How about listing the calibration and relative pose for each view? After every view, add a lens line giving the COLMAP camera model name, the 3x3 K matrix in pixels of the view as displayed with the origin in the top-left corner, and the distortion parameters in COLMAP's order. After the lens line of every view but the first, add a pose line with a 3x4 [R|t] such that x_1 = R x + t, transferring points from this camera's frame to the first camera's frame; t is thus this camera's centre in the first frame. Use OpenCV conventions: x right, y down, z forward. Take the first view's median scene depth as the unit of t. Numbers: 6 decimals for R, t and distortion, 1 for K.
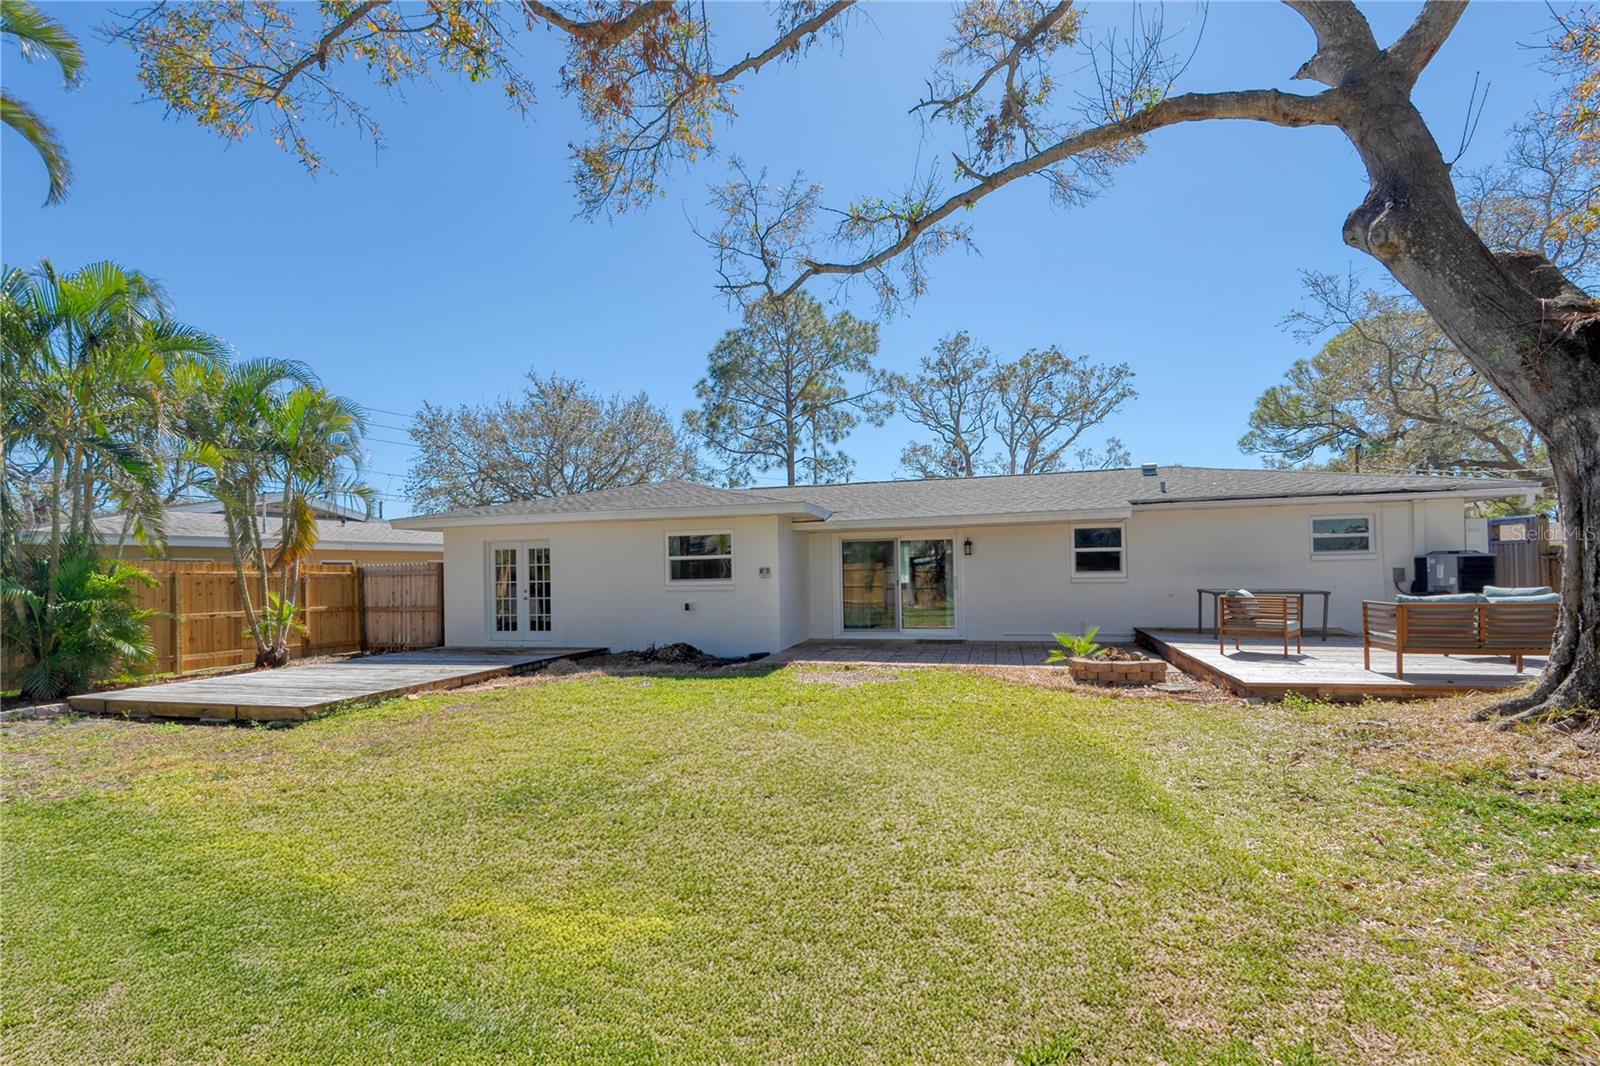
lens RADIAL K [[695.7, 0, 800.0], [0, 695.7, 533.0], [0, 0, 1]] dist [-0.001837, -0.000483]
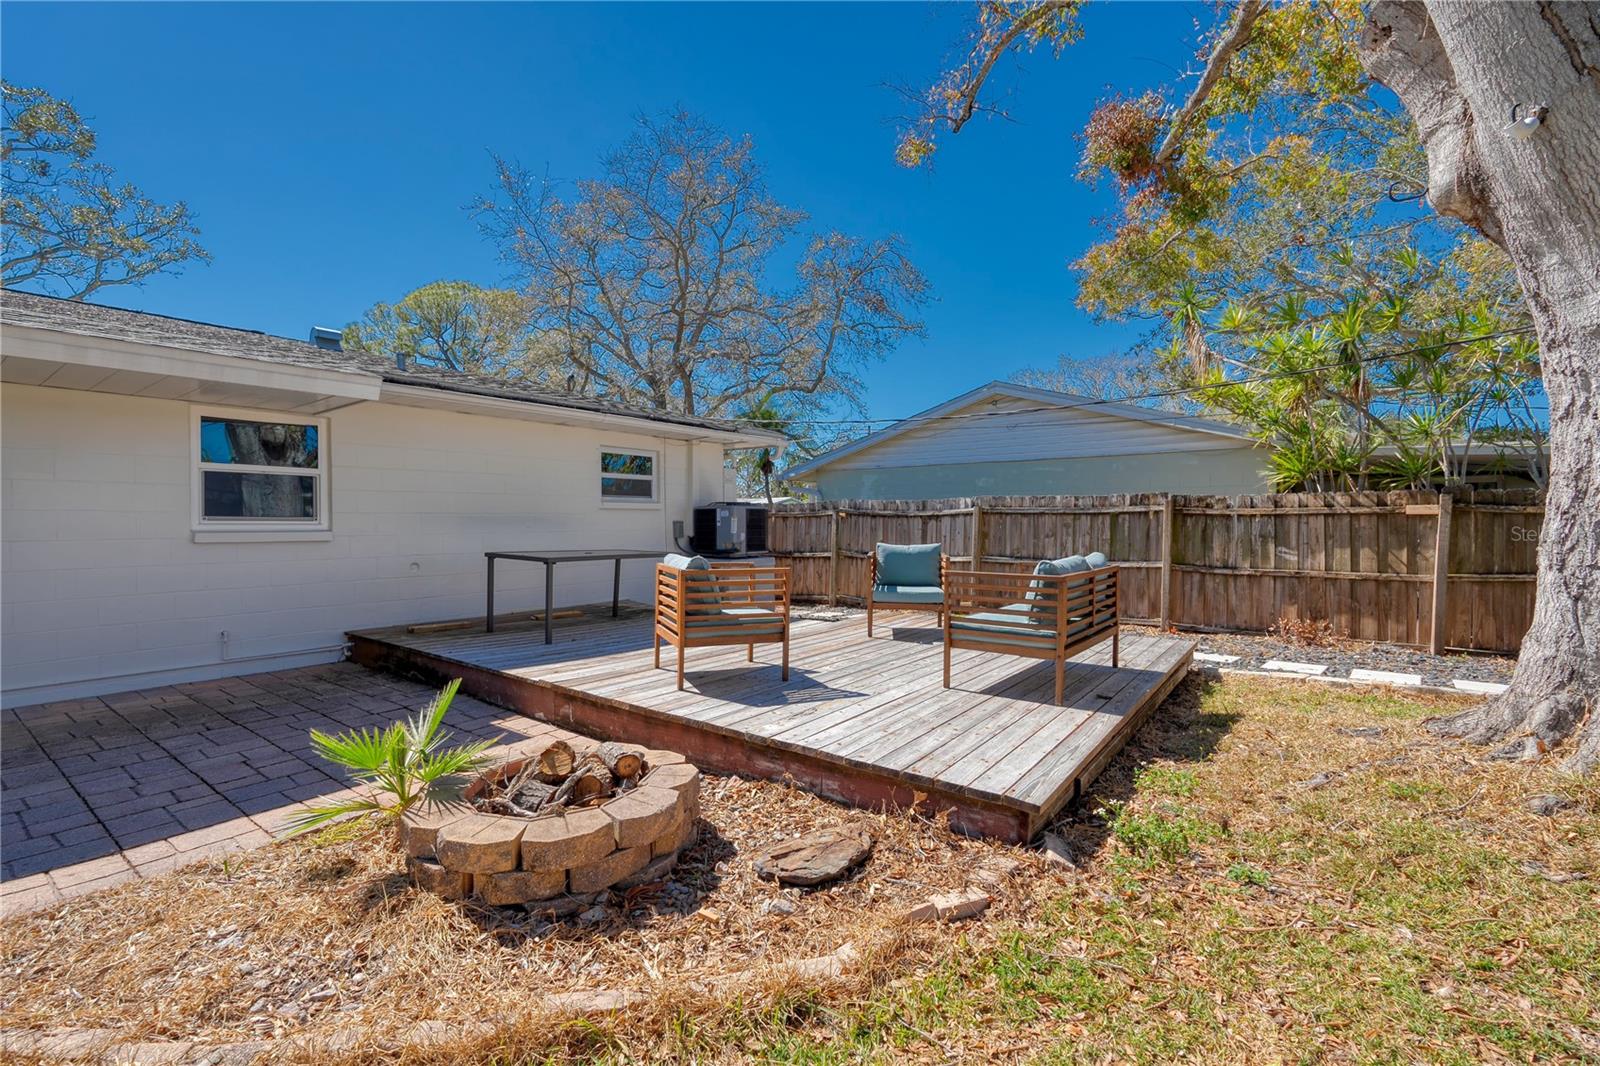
lens RADIAL K [[695.7, 0, 800.0], [0, 695.7, 533.0], [0, 0, 1]] dist [-0.001837, -0.000483]
pose [[0.329277, 0.005873, 0.944215, 0.130289], [-0.056147, 0.998333, 0.013370, 0.044588], [-0.942563, -0.057418, 0.329058, 0.583900]]
